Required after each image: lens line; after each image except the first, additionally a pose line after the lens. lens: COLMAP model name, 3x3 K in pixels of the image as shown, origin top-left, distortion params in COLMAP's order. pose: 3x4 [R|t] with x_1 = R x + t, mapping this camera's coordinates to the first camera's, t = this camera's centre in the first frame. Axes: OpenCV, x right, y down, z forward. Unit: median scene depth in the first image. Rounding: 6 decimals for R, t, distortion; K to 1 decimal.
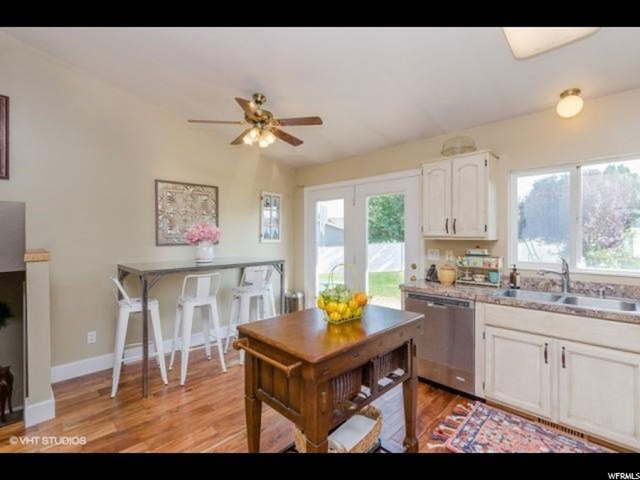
lens RADIAL K [[288.9, 0, 319.4], [0, 288.9, 238.3], [0, 0, 1]] dist [-0.005171, -0.000829]
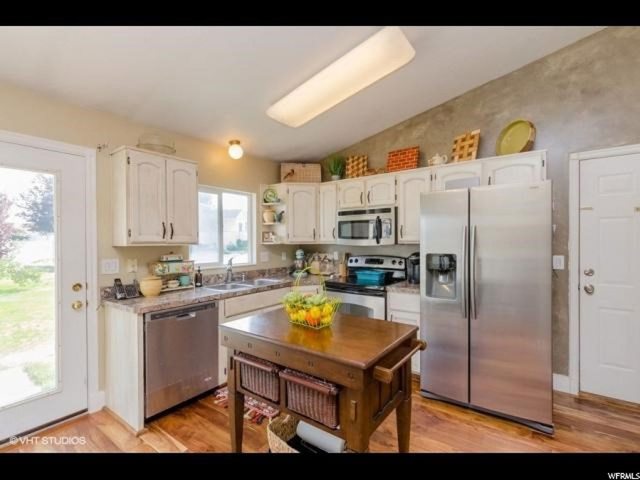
lens RADIAL K [[288.9, 0, 321.0], [0, 288.9, 241.5], [0, 0, 1]] dist [-0.005171, -0.000829]
pose [[-0.160112, 0.008581, 0.987062, -0.535948], [0.014530, 0.999874, -0.006336, 0.004718], [-0.986992, 0.013327, -0.160217, 0.673139]]
